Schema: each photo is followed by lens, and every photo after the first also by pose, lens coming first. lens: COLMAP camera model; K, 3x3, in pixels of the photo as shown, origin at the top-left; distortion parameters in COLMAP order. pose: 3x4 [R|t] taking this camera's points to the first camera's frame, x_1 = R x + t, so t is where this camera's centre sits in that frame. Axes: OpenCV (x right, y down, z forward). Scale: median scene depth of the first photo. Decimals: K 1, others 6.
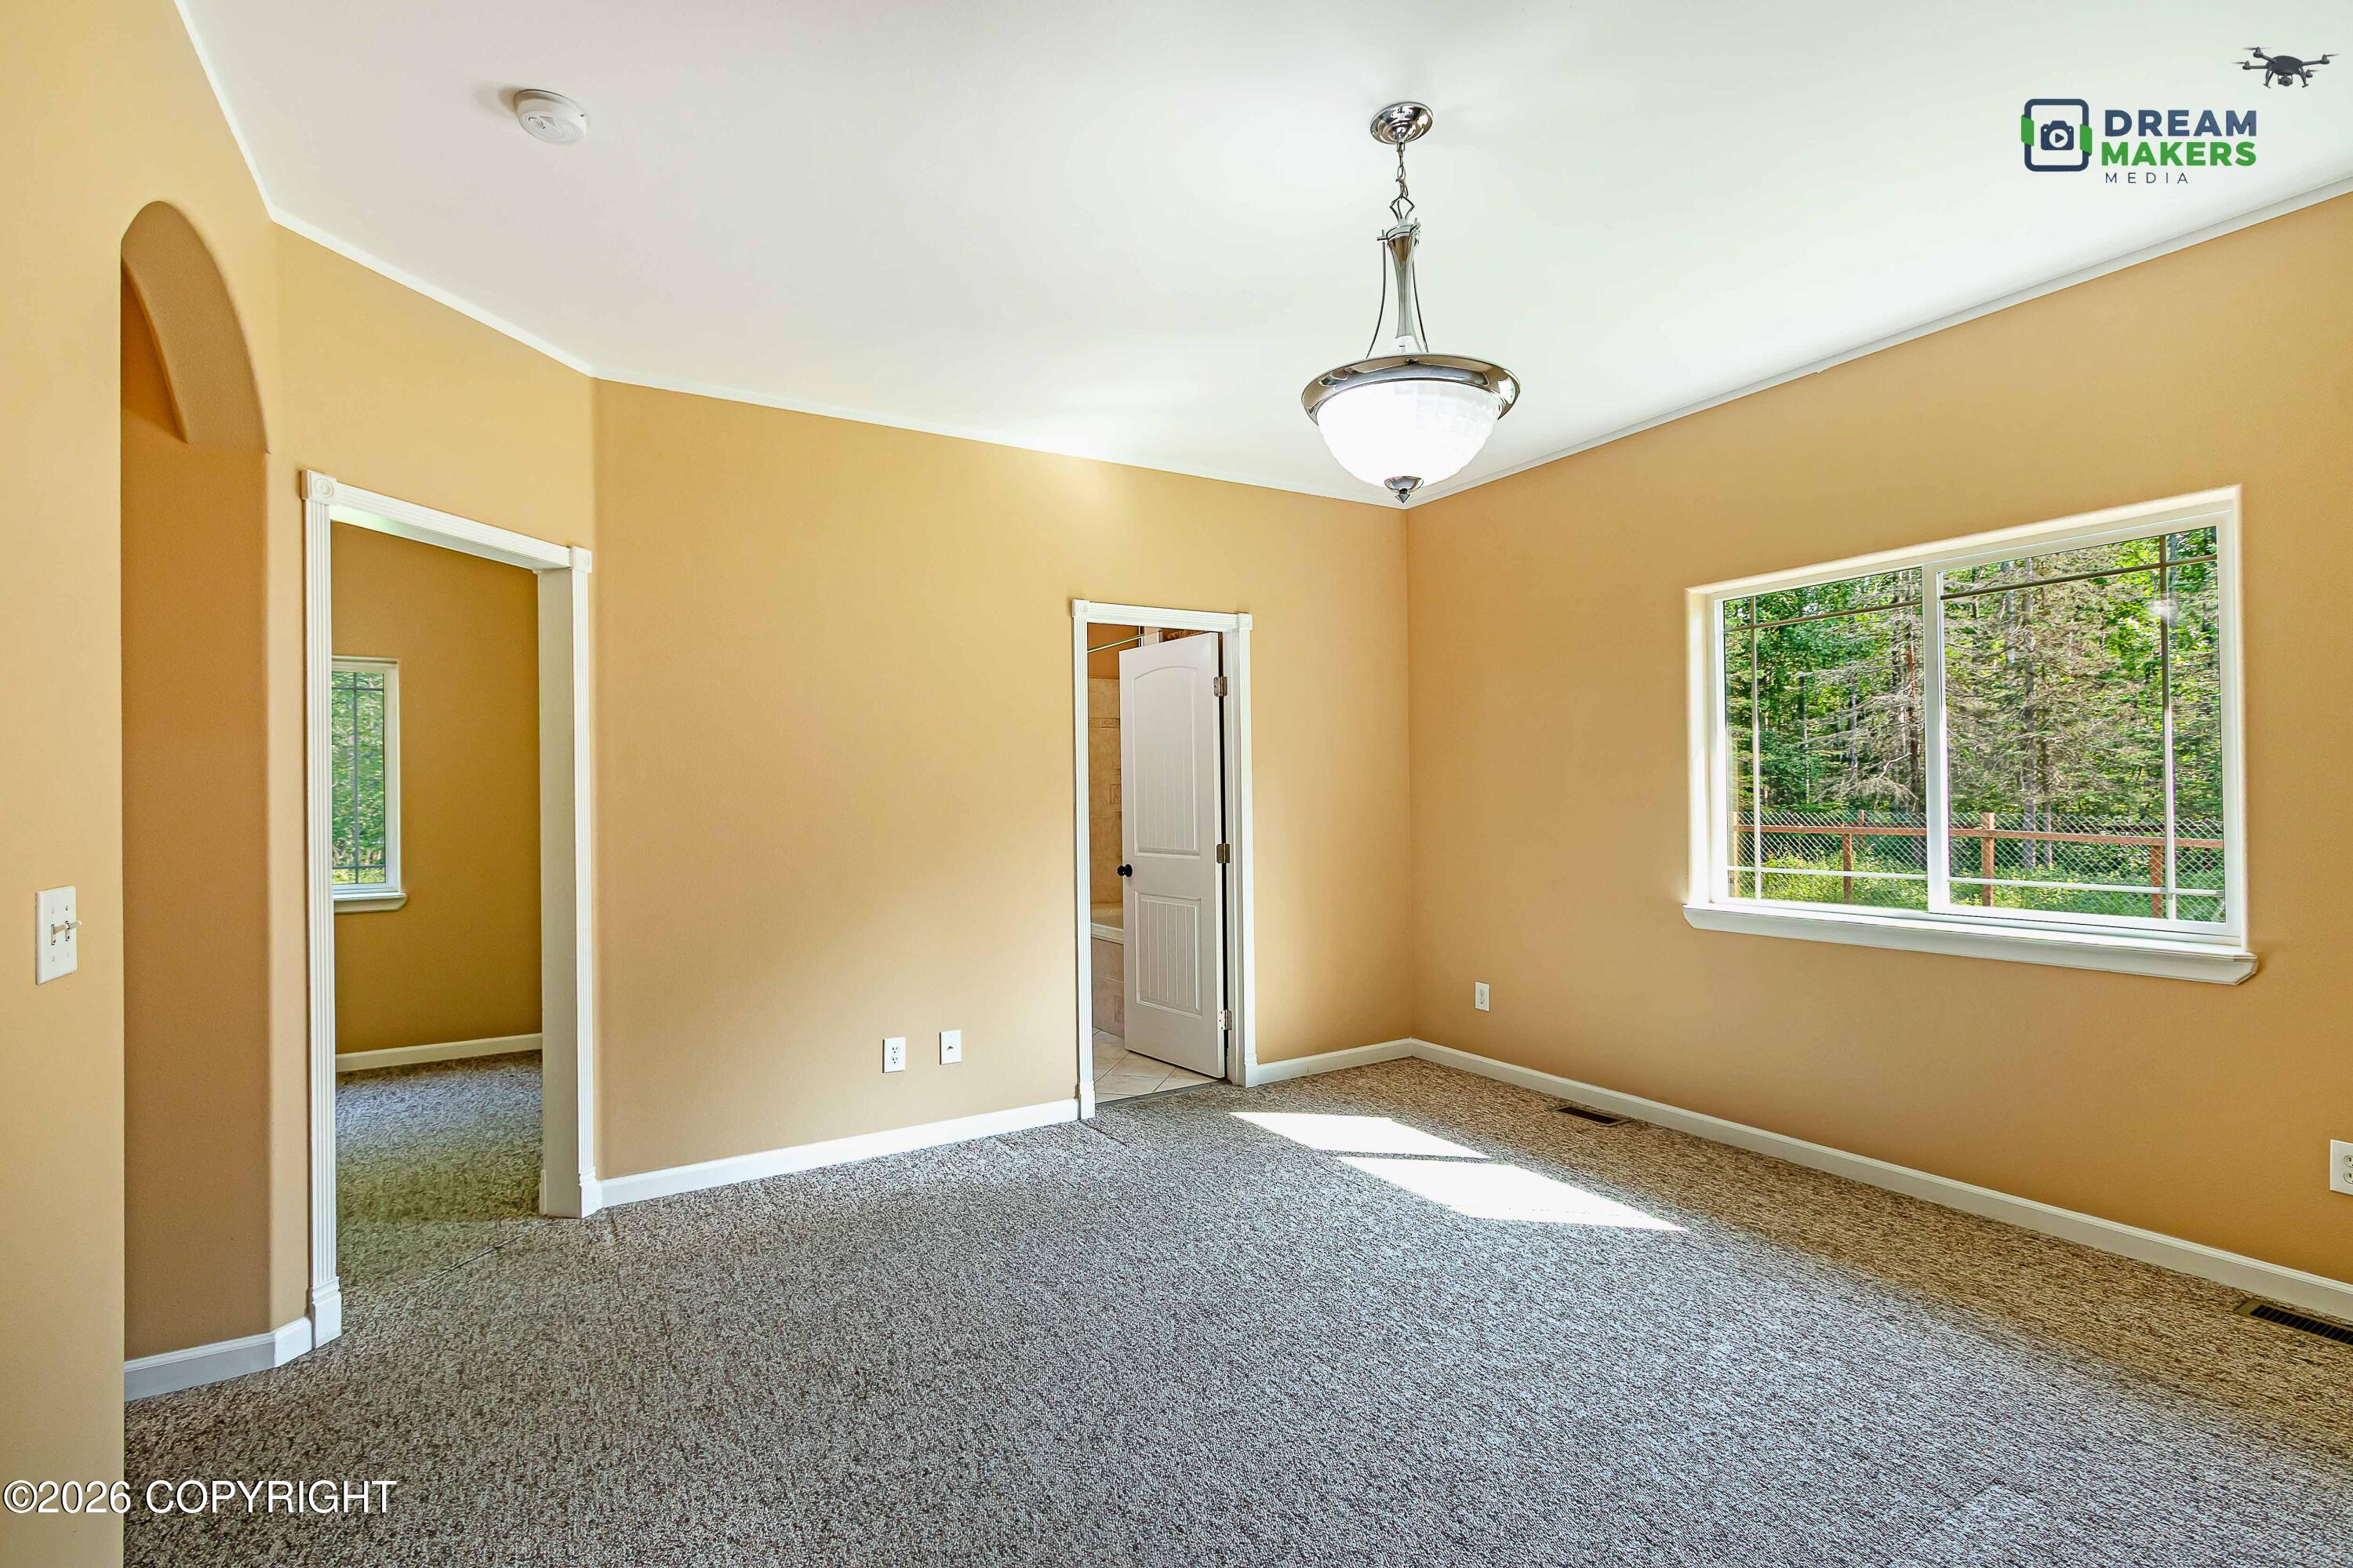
lens RADIAL K [[1069.1, 0, 1163.7], [0, 1069.1, 789.9], [0, 0, 1]] dist [-0.000375, -0.000292]
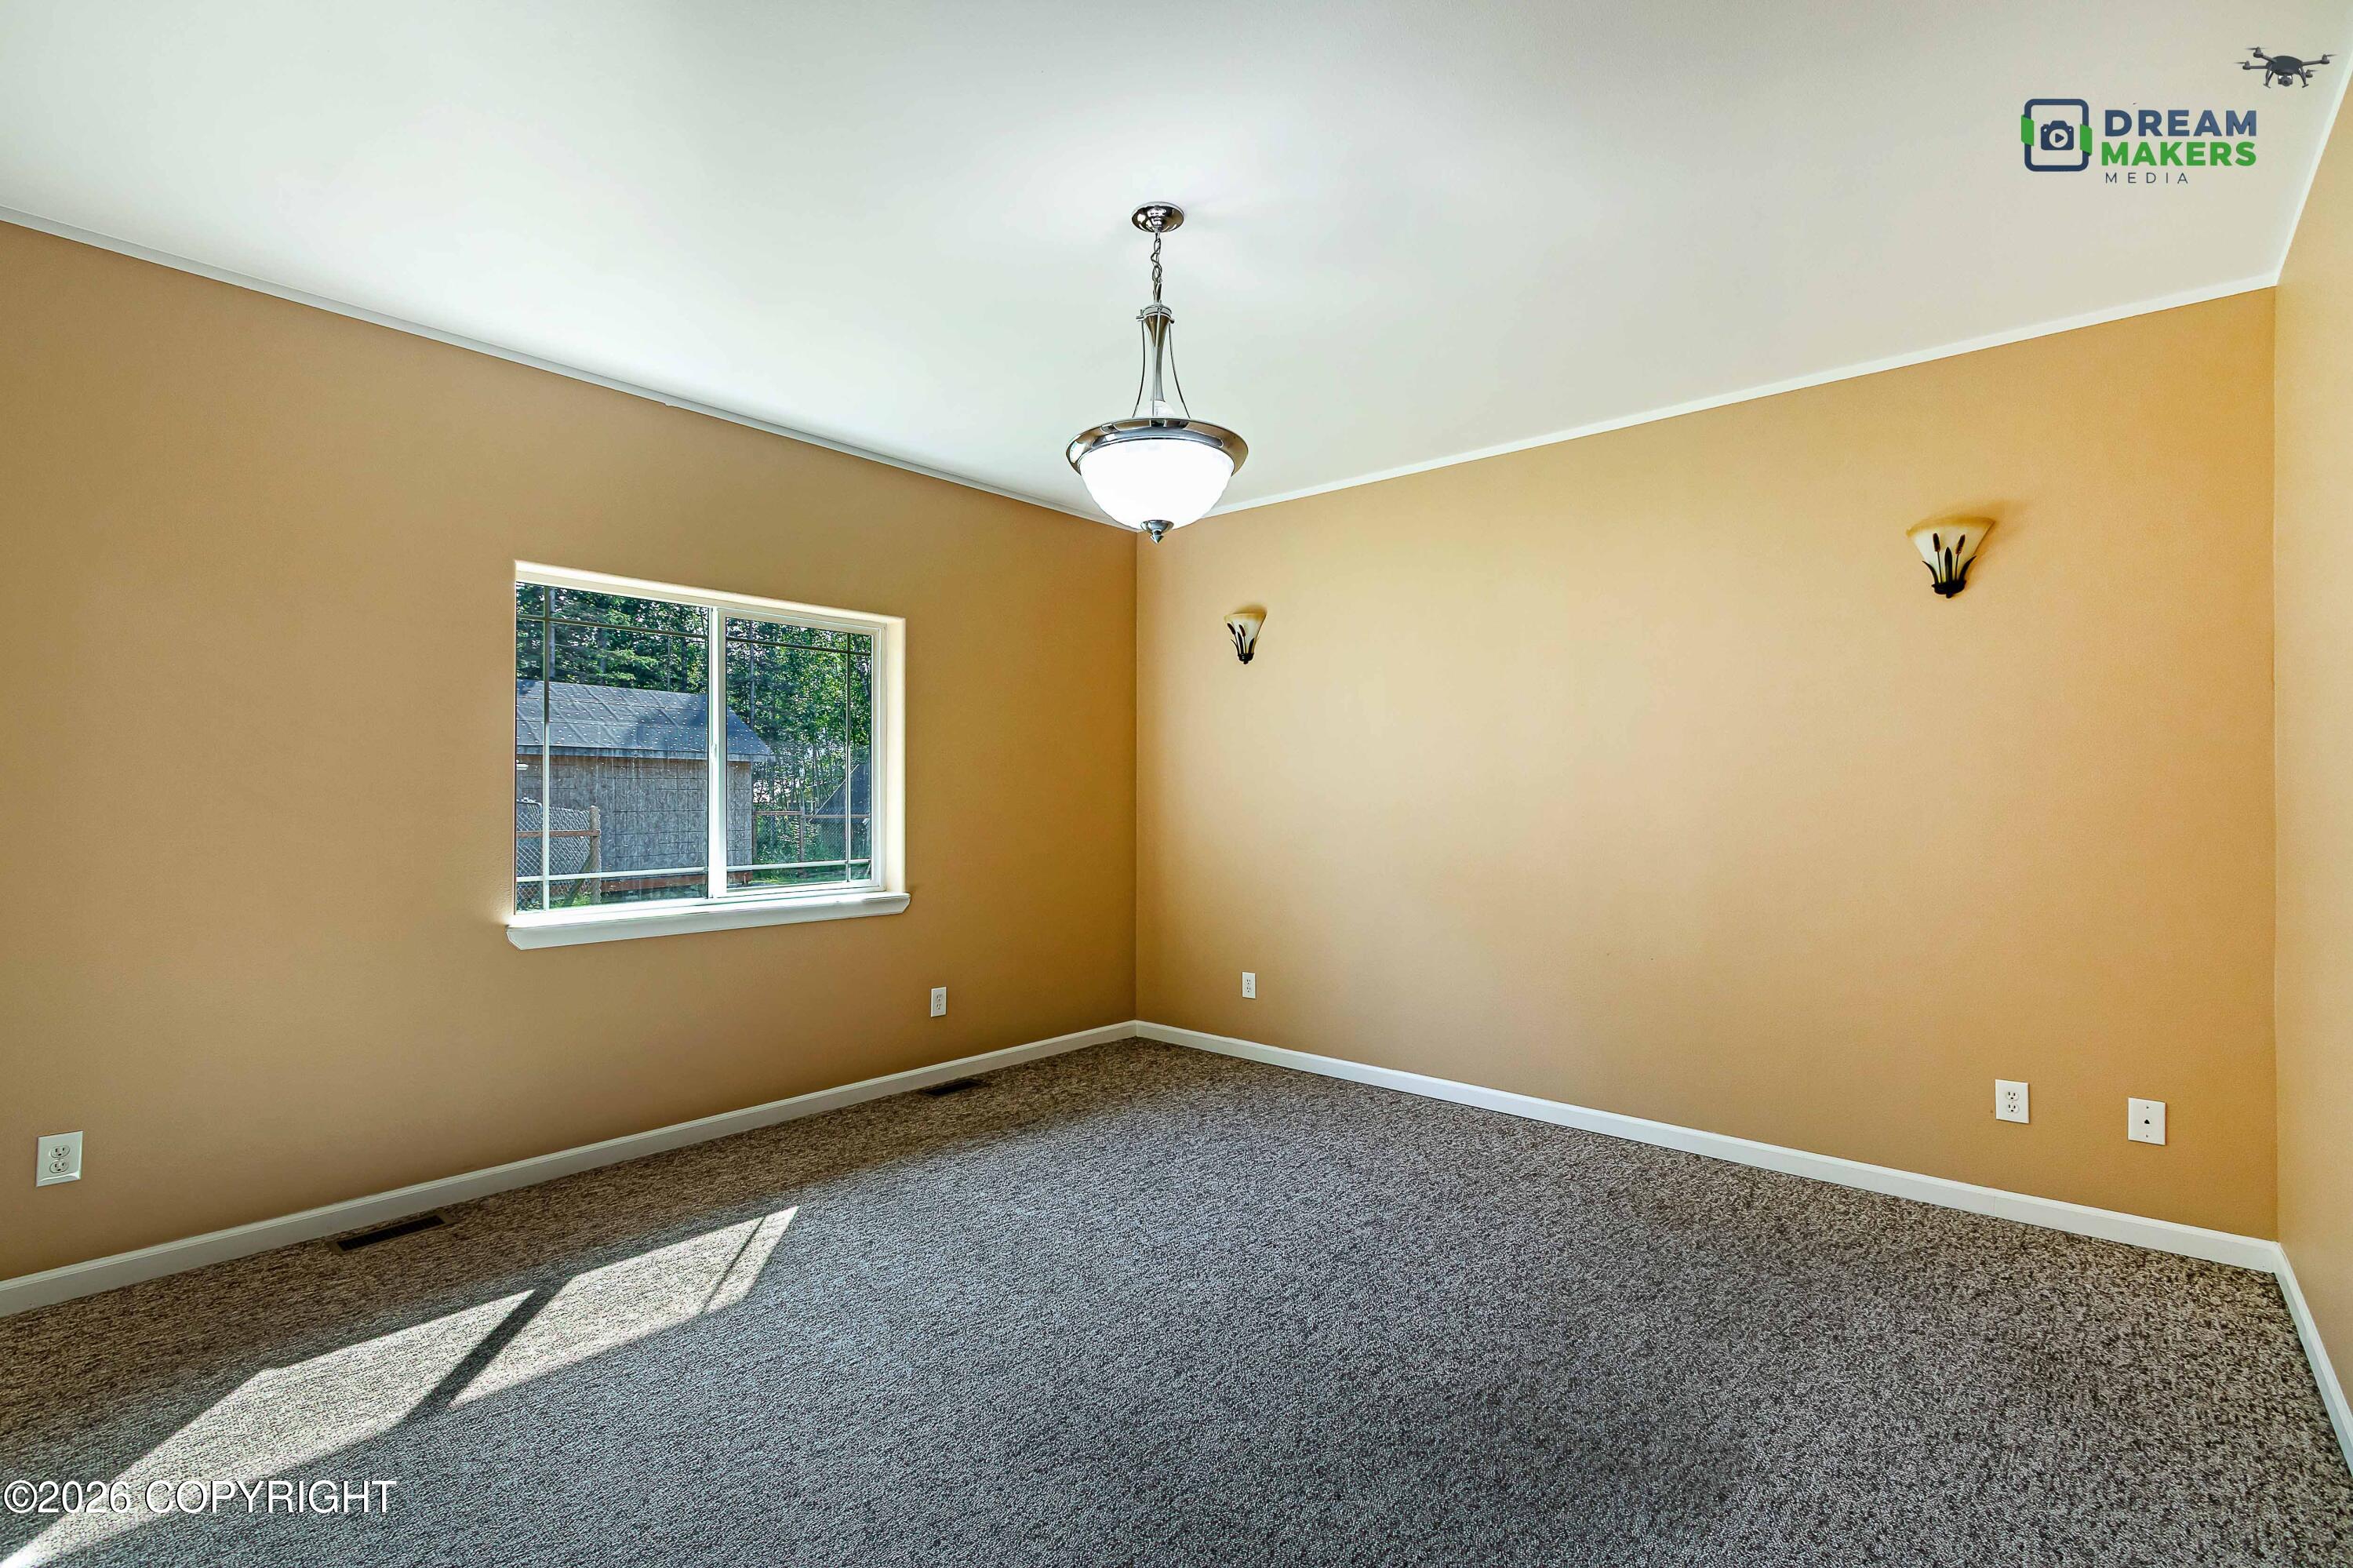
lens RADIAL K [[1069.1, 0, 1163.7], [0, 1069.1, 789.9], [0, 0, 1]] dist [-0.000375, -0.000292]
pose [[-0.308895, 0.015471, 0.950970, -0.584537], [-0.003032, 0.999847, -0.017251, 0.013245], [-0.951091, -0.008212, -0.308801, 0.898547]]
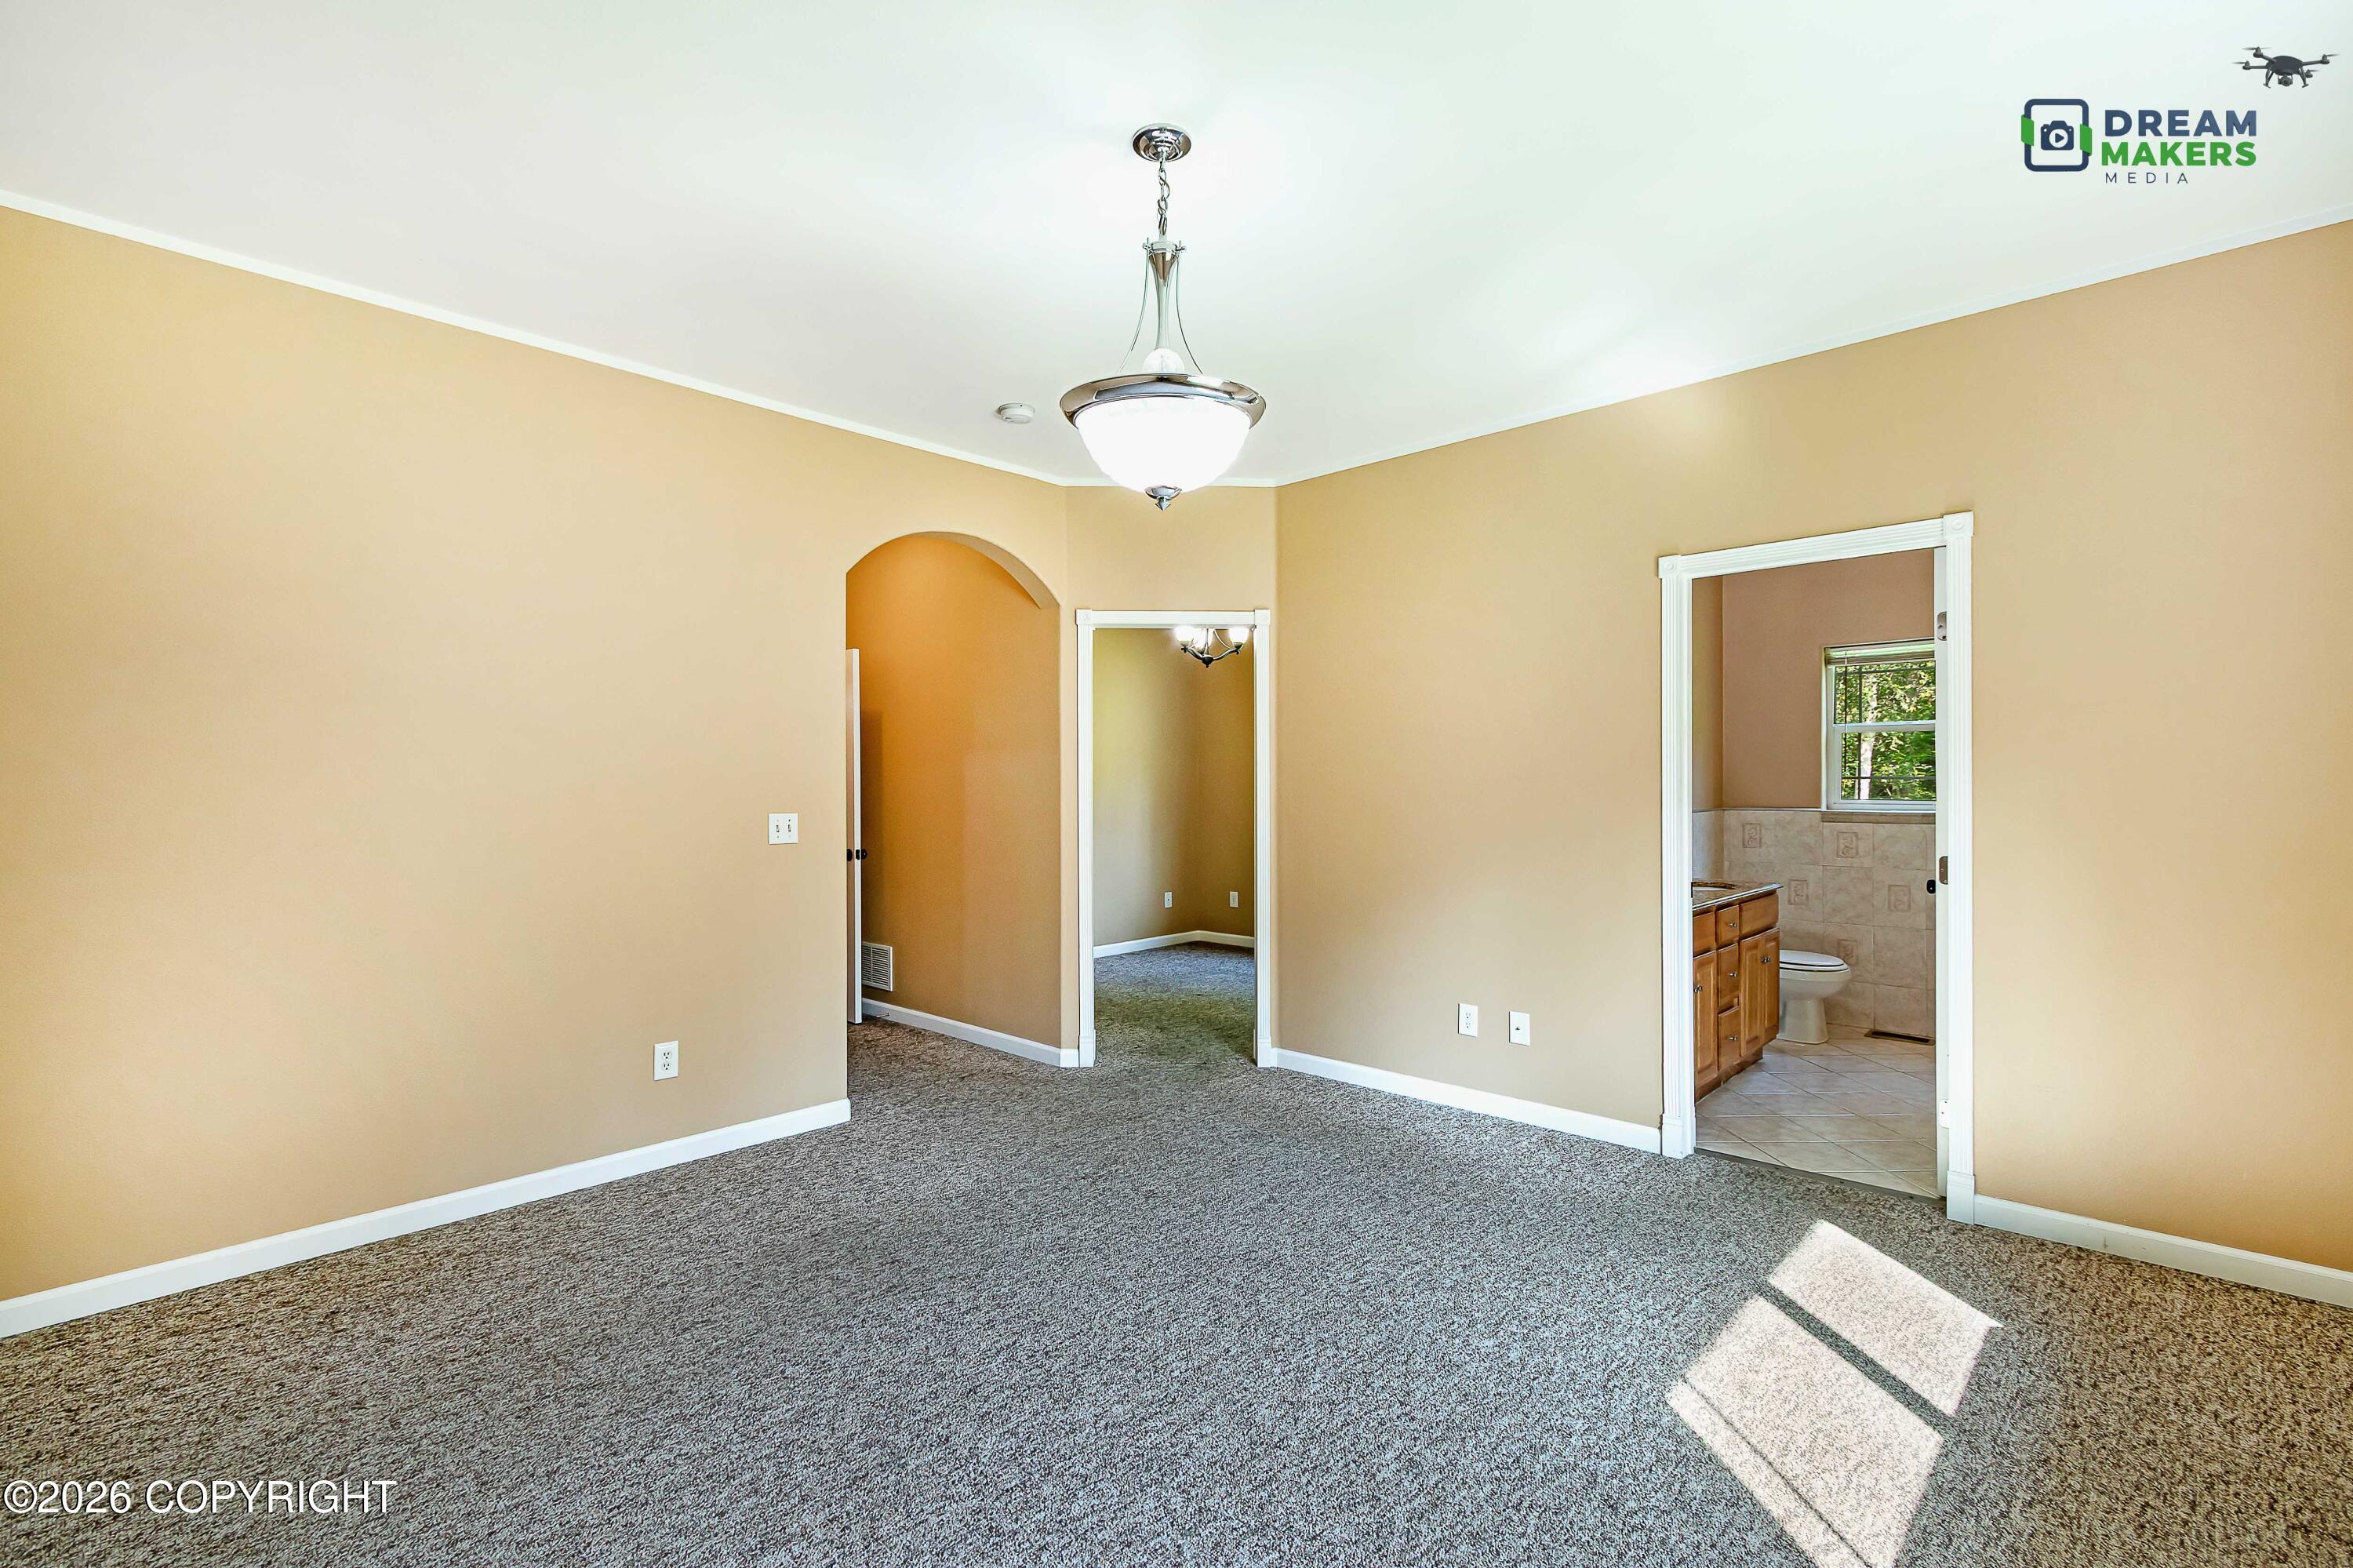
lens RADIAL K [[1069.1, 0, 1163.7], [0, 1069.1, 789.9], [0, 0, 1]] dist [-0.000375, -0.000292]
pose [[0.263028, 0.017592, -0.964628, 0.818999], [0.004367, 0.999802, 0.019425, -0.009895], [0.964778, -0.009322, 0.262899, 0.481805]]
